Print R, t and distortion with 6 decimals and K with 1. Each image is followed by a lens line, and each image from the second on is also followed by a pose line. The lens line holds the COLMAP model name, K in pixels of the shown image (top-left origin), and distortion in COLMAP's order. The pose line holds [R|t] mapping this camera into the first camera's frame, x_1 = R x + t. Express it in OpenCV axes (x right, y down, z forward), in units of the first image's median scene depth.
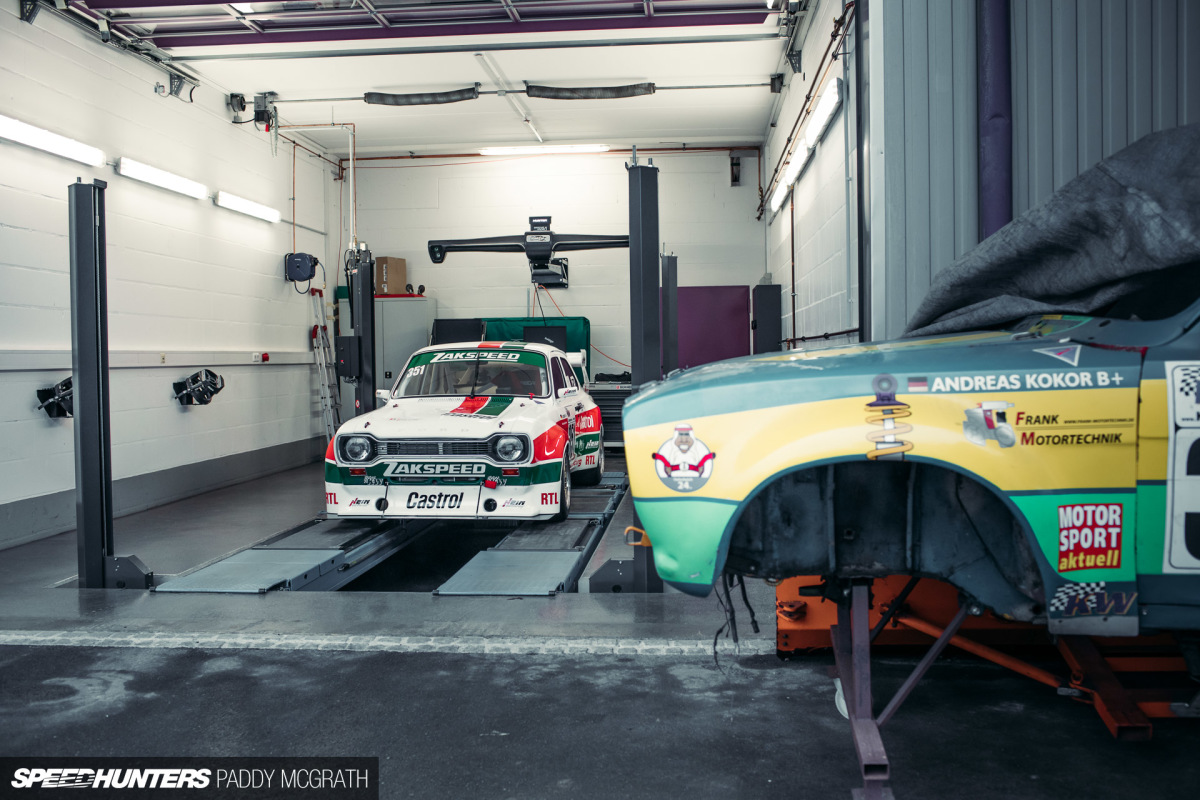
lens RADIAL K [[1233.2, 0, 551.5], [0, 1233.2, 410.0], [0, 0, 1]] dist [-0.041608, 0.000000]
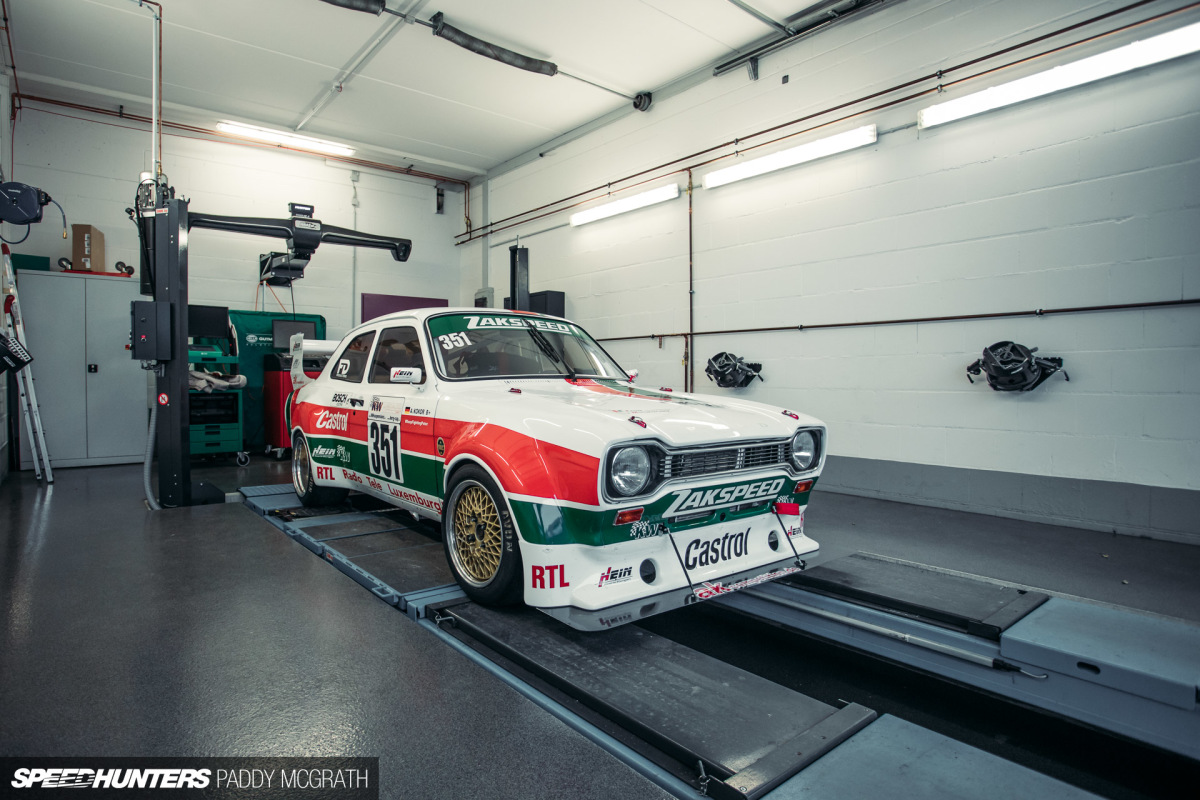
lens RADIAL K [[659.5, 0, 538.2], [0, 659.5, 401.1], [0, 0, 1]] dist [-0.053158, 0.006569]
pose [[0.718857, -0.011155, 0.695069, -0.370877], [0.022387, 0.999724, -0.007109, 0.004215], [-0.694798, 0.020670, 0.718908, 0.834507]]
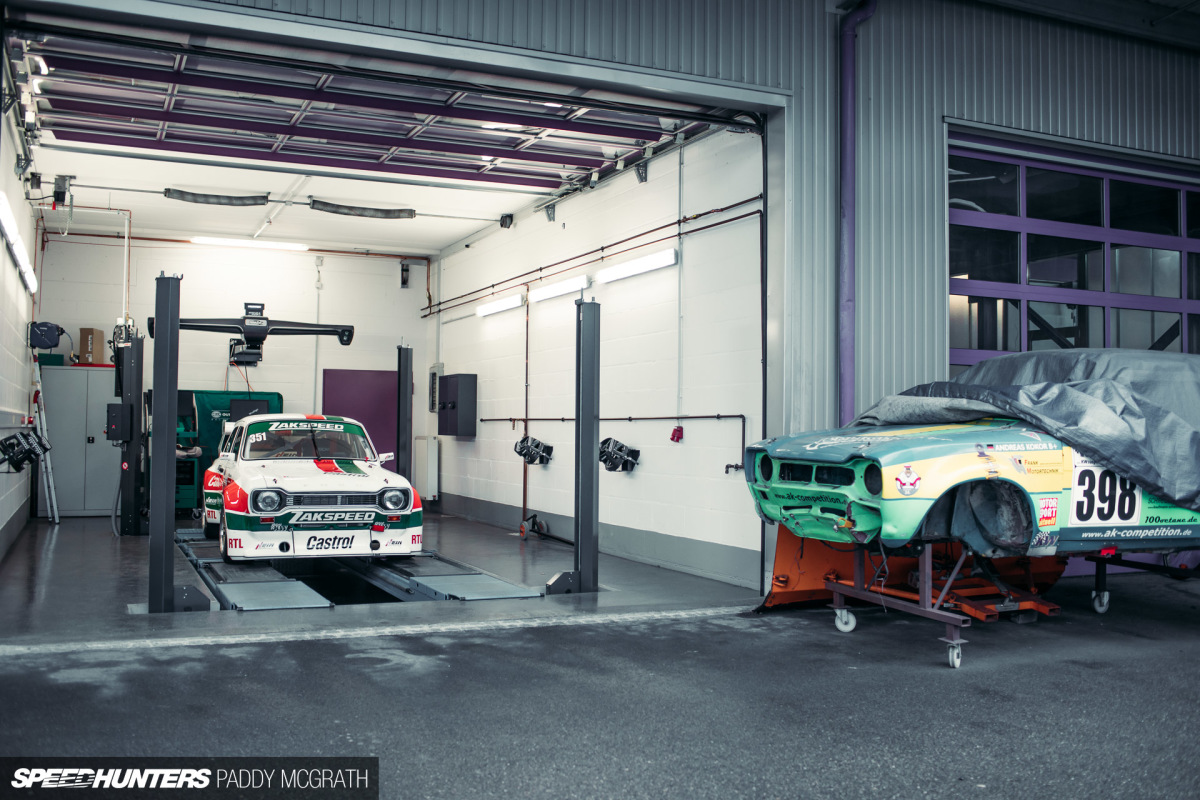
lens RADIAL K [[1233.2, 0, 596.1], [0, 1233.2, 409.0], [0, 0, 1]] dist [-0.041608, 0.000000]
pose [[0.864544, 0.032237, 0.501521, -0.486391], [-0.000952, 0.998044, -0.062511, 0.016731], [-0.502555, 0.053566, 0.862884, -0.202982]]
